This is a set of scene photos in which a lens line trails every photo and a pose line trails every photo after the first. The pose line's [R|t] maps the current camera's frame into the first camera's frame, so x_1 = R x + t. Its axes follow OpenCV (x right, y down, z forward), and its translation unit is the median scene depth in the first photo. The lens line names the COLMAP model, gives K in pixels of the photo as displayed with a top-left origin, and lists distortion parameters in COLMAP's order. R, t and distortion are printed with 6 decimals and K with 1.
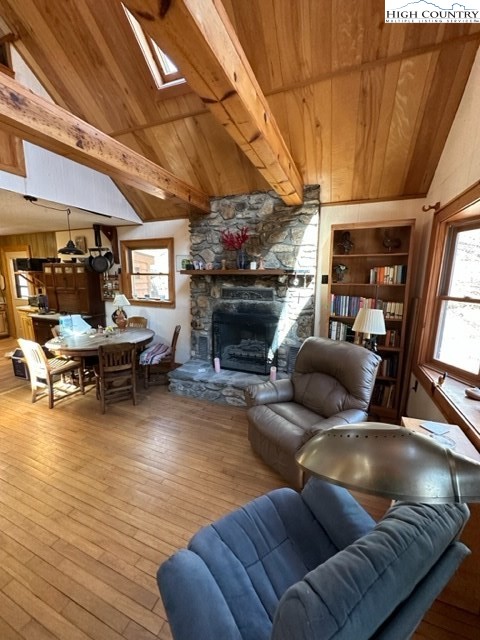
lens RADIAL K [[255.5, 0, 240.0], [0, 255.5, 320.0], [0, 0, 1]] dist [-0.001059, 0.000325]
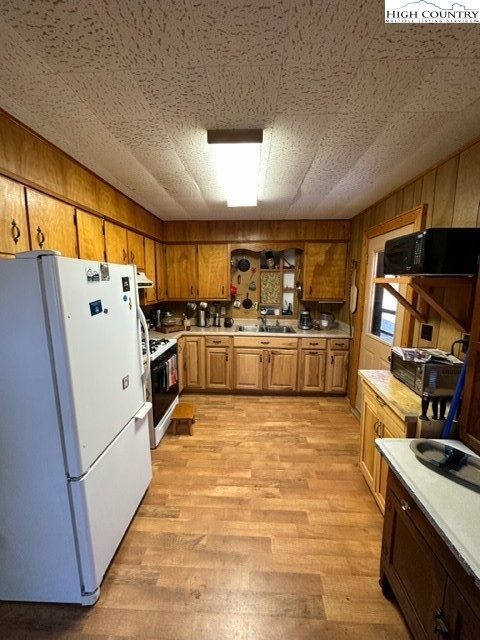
lens RADIAL K [[255.5, 0, 240.0], [0, 255.5, 320.0], [0, 0, 1]] dist [-0.001059, 0.000325]
pose [[0.341399, 0.131146, -0.930724, -0.708995], [-0.163681, 0.983383, 0.078526, -0.149054], [0.925557, 0.125533, 0.357192, 0.824557]]
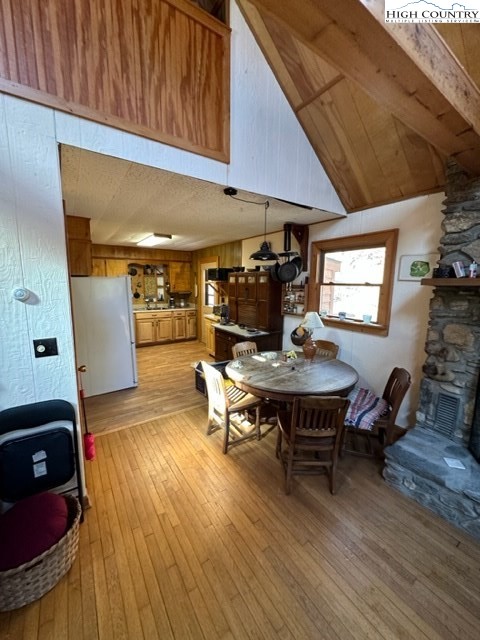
lens RADIAL K [[255.5, 0, 240.0], [0, 255.5, 320.0], [0, 0, 1]] dist [-0.001059, 0.000325]
pose [[0.835796, 0.079826, -0.543206, -0.216221], [-0.097037, 0.995276, -0.003045, -0.048869], [0.540396, 0.055256, 0.839594, 0.240629]]
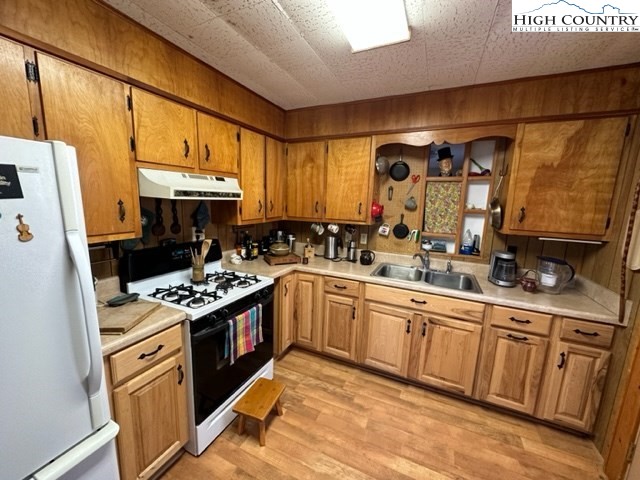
lens RADIAL K [[255.5, 0, 320.5], [0, 255.5, 240.2], [0, 0, 1]] dist [-0.001059, 0.000325]
pose [[-0.038337, 0.151432, -0.987724, -0.960669], [-0.202523, 0.966760, 0.156078, -0.173012], [0.978527, 0.206021, -0.006394, 0.992338]]
